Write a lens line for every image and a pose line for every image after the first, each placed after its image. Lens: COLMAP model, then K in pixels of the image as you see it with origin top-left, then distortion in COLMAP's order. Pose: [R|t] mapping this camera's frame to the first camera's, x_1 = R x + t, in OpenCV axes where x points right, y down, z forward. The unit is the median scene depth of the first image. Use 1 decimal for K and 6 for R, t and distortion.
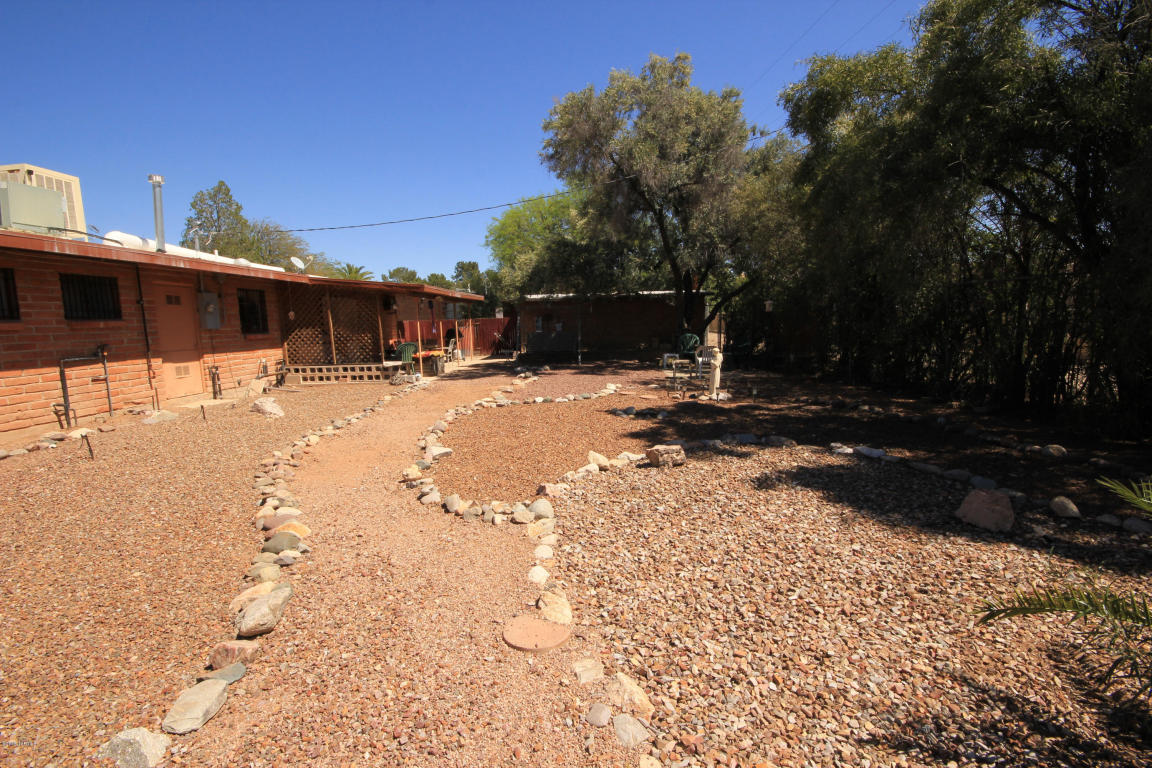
lens RADIAL K [[544.4, 0, 576.0], [0, 544.4, 384.0], [0, 0, 1]] dist [-0.000389, 0.000012]
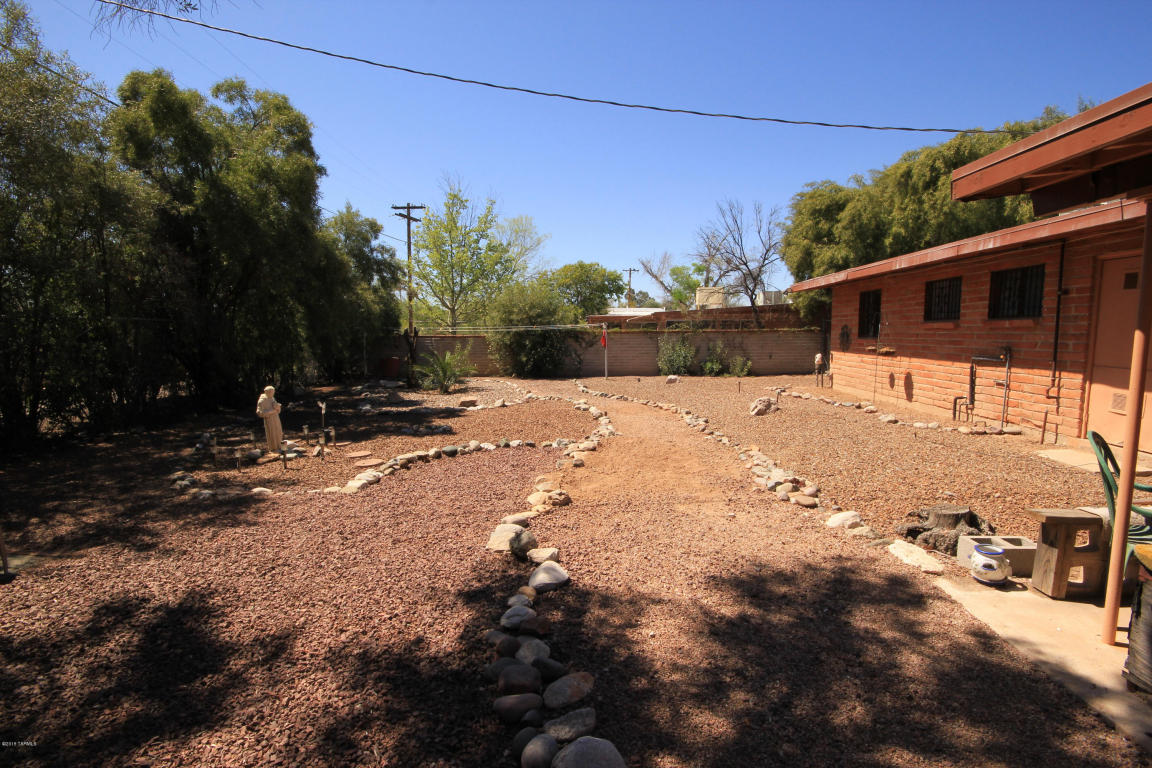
lens RADIAL K [[544.4, 0, 576.0], [0, 544.4, 384.0], [0, 0, 1]] dist [-0.000389, 0.000012]
pose [[-0.999101, 0.035897, 0.022567, -0.202277], [0.039897, 0.976089, 0.213679, -0.244479], [-0.014357, 0.214387, -0.976643, 2.010401]]
